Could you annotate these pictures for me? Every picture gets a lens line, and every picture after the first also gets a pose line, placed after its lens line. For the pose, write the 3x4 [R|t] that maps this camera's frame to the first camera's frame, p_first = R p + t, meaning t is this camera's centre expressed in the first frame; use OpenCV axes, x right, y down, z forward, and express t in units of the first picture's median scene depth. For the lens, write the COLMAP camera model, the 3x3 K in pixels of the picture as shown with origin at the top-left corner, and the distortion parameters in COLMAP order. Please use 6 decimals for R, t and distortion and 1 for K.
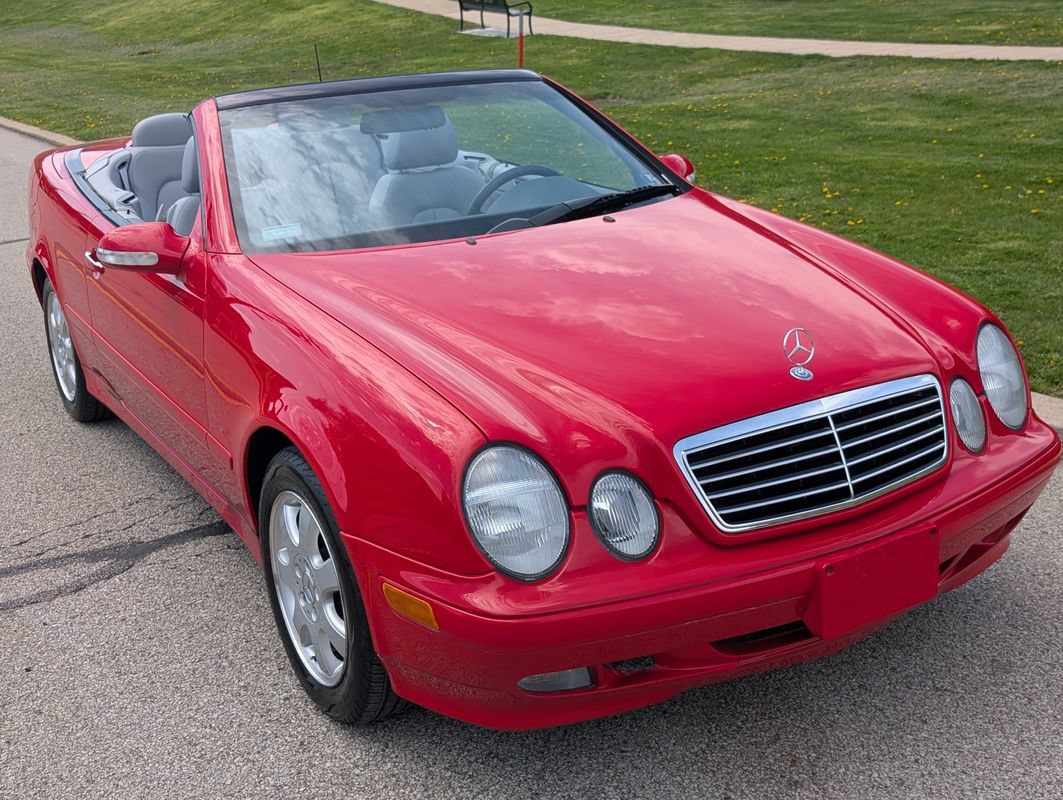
lens RADIAL K [[1257.6, 0, 531.5], [0, 1257.6, 400.0], [0, 0, 1]] dist [0.081239, -0.221262]
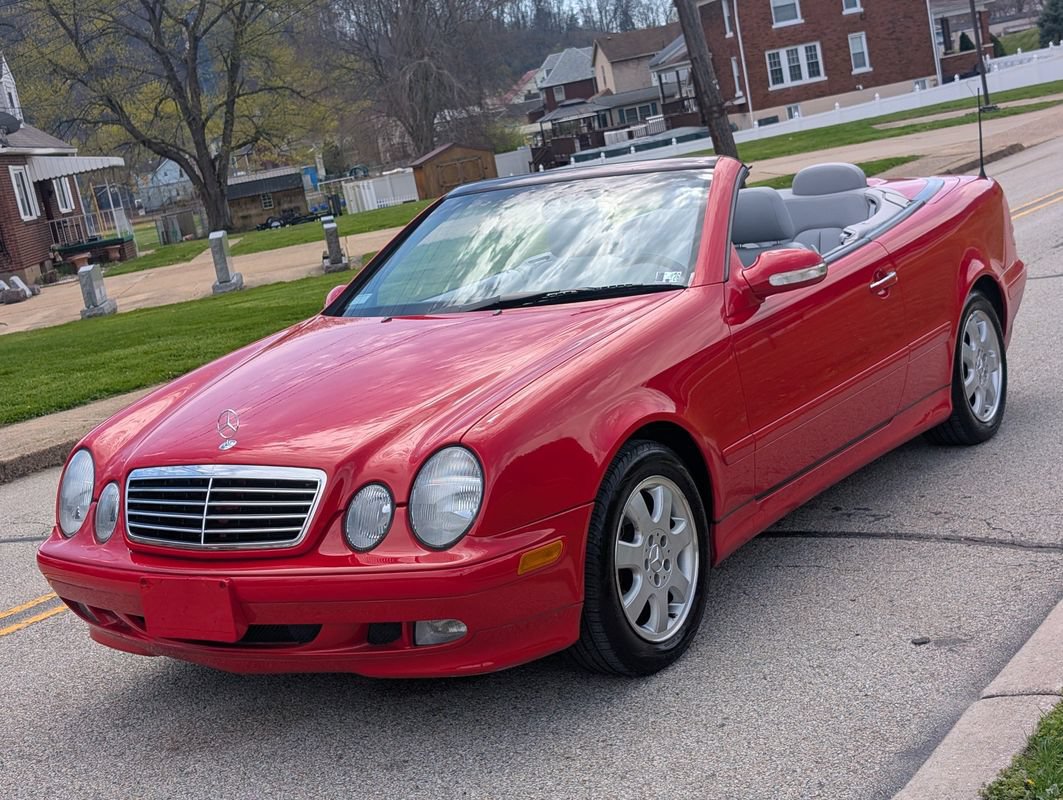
lens RADIAL K [[1665.4, 0, 534.0], [0, 1665.4, 418.8], [0, 0, 1]] dist [0.195588, -0.772785]
pose [[0.442027, 0.149175, -0.884510, 1.260459], [-0.163995, 0.982894, 0.083813, -0.163750], [0.881883, 0.108008, 0.458930, 0.335124]]
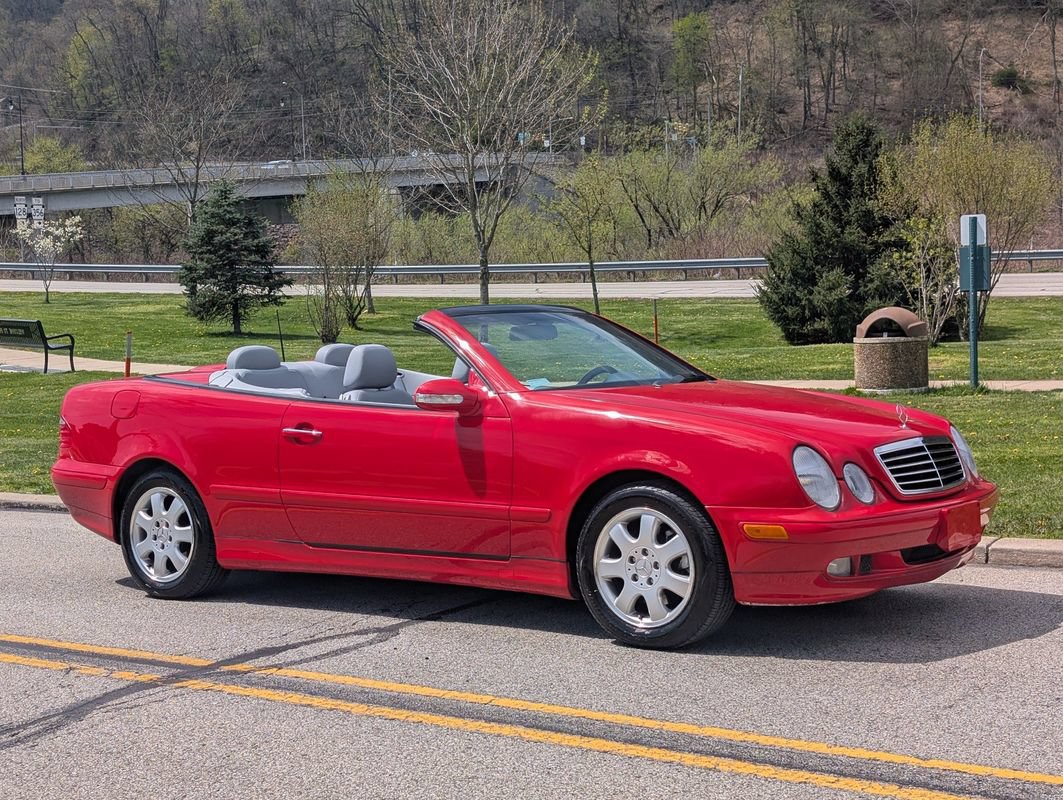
lens RADIAL K [[1665.4, 0, 534.0], [0, 1665.4, 418.8], [0, 0, 1]] dist [0.195588, -0.772785]
pose [[0.929262, 0.007886, 0.369337, -0.847680], [0.093026, 0.962559, -0.254610, 0.381644], [-0.357516, 0.270957, 0.893736, -0.728925]]
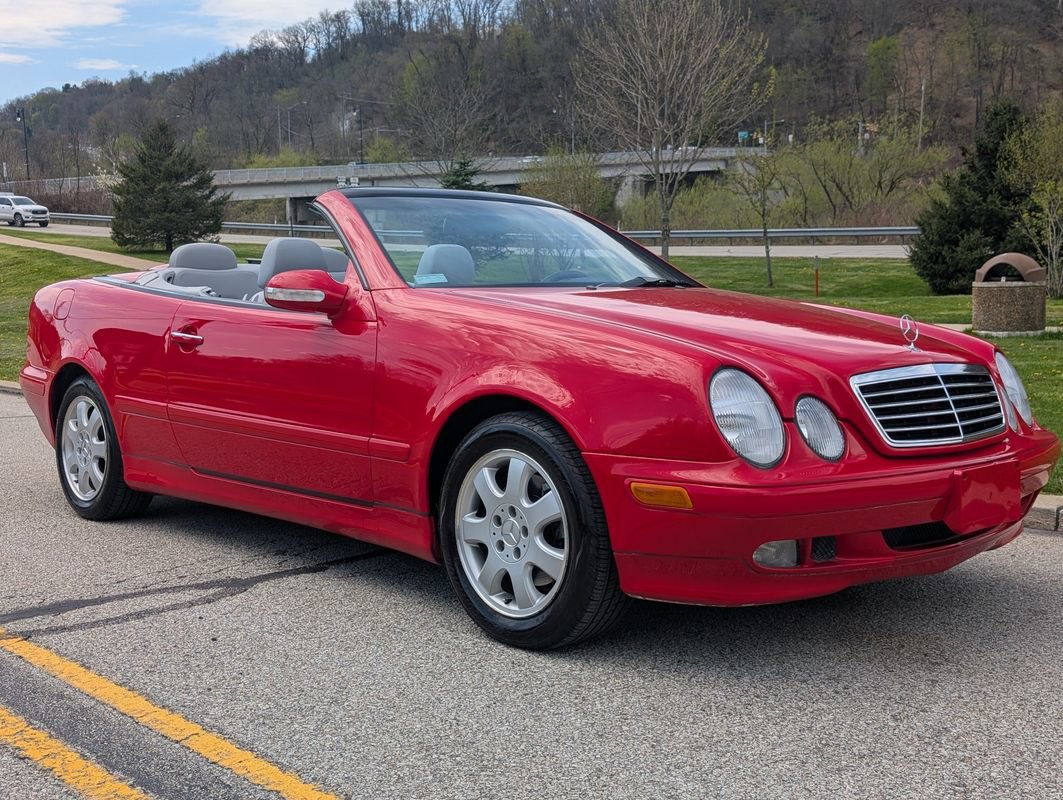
lens RADIAL K [[1257.2, 0, 512.5], [0, 1257.2, 400.4], [0, 0, 1]] dist [0.100366, -0.275235]
pose [[0.980734, 0.032697, 0.192590, -0.305931], [0.012637, 0.973208, -0.229581, 0.224846], [-0.194936, 0.227592, 0.954045, -0.114912]]
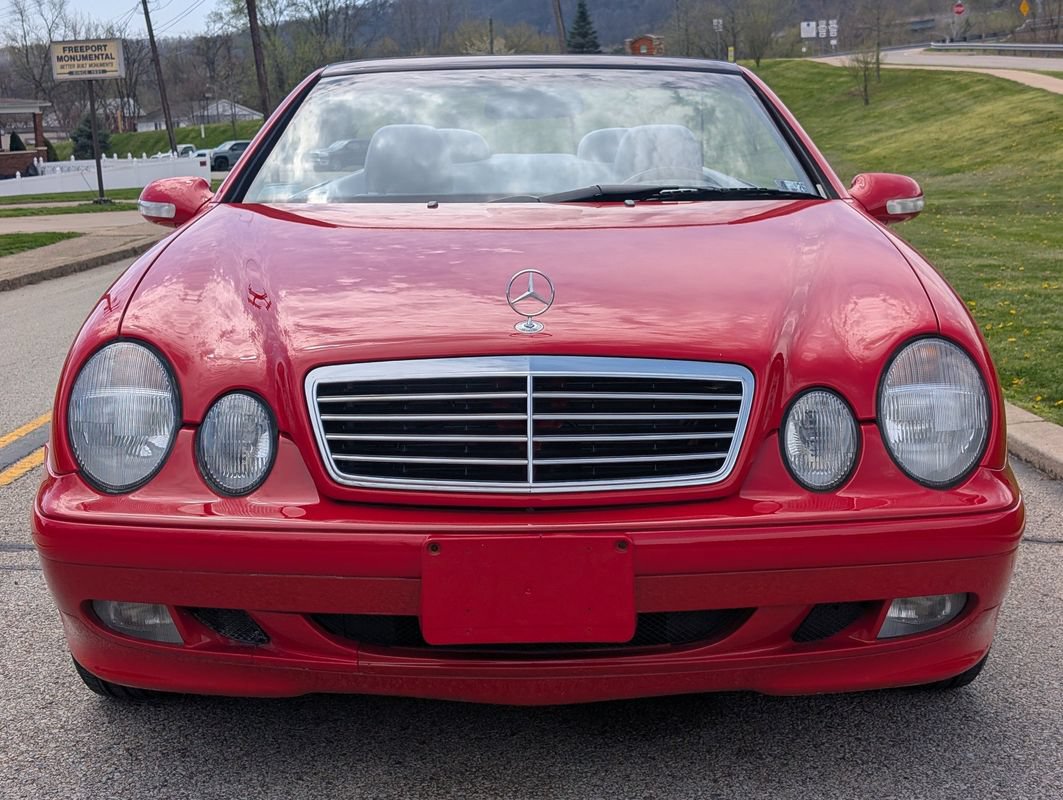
lens RADIAL K [[1665.7, 0, 531.5], [0, 1665.7, 400.0], [0, 0, 1]] dist [0.196205, -0.831877]
pose [[0.853631, 0.117593, -0.507430, 0.509148], [-0.194151, 0.975813, -0.100476, 0.086939], [0.483341, 0.184287, 0.855815, 0.080514]]
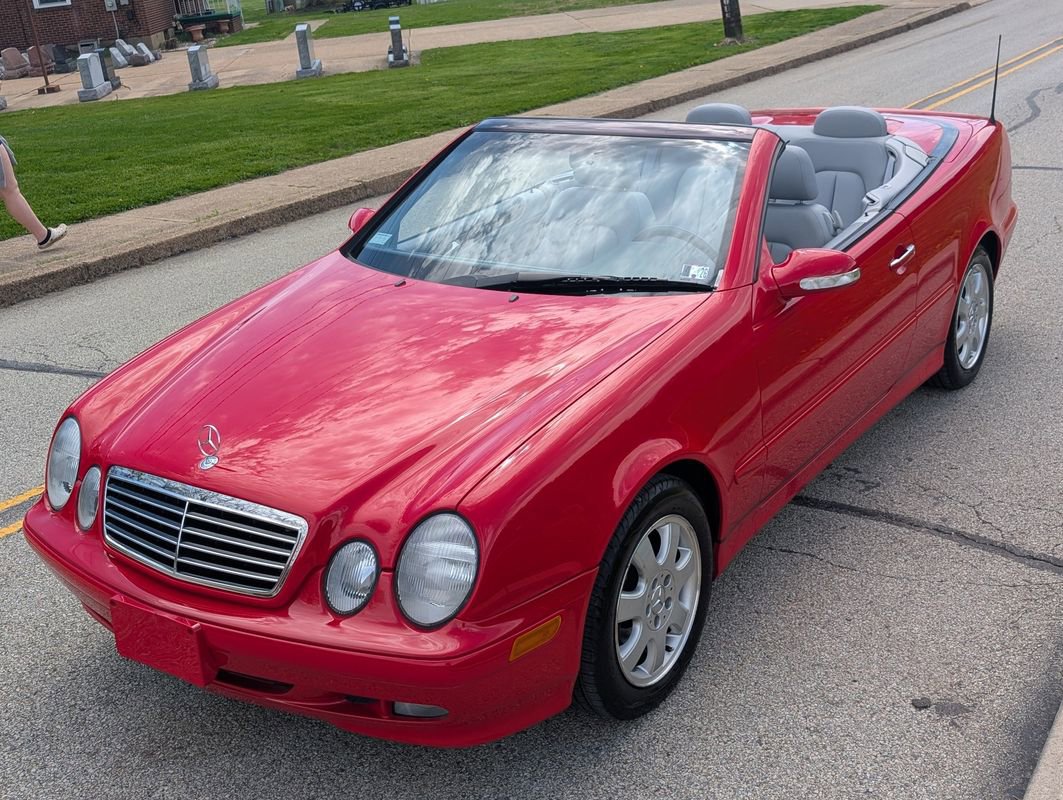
lens RADIAL K [[1262.4, 0, 546.2], [0, 1262.4, 402.1], [0, 0, 1]] dist [0.079426, -0.228530]
pose [[0.425224, 0.340679, -0.838524, 0.902888], [-0.240330, 0.935698, 0.258285, -0.311540], [0.872597, 0.091694, 0.479756, 0.477853]]
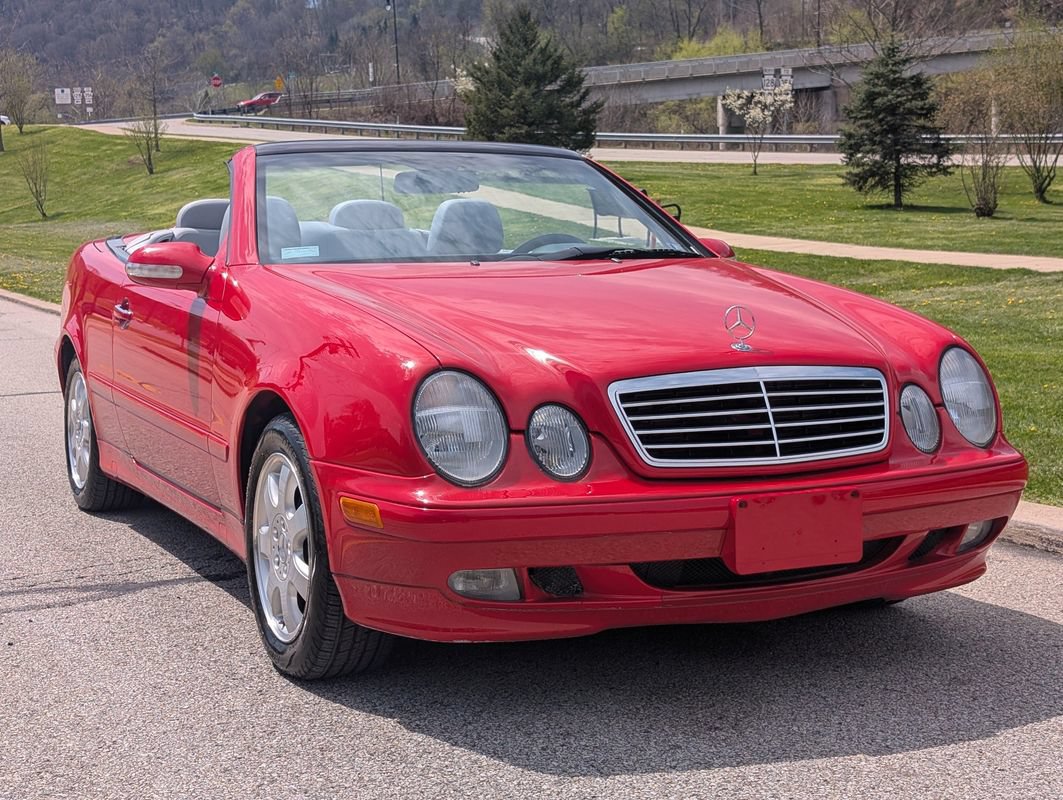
lens RADIAL K [[1665.4, 0, 534.0], [0, 1665.4, 418.8], [0, 0, 1]] dist [0.195588, -0.772785]
pose [[0.993678, 0.056162, -0.097208, 0.121972], [-0.073793, 0.979290, -0.188536, 0.220109], [0.084606, 0.194517, 0.977243, -0.278010]]
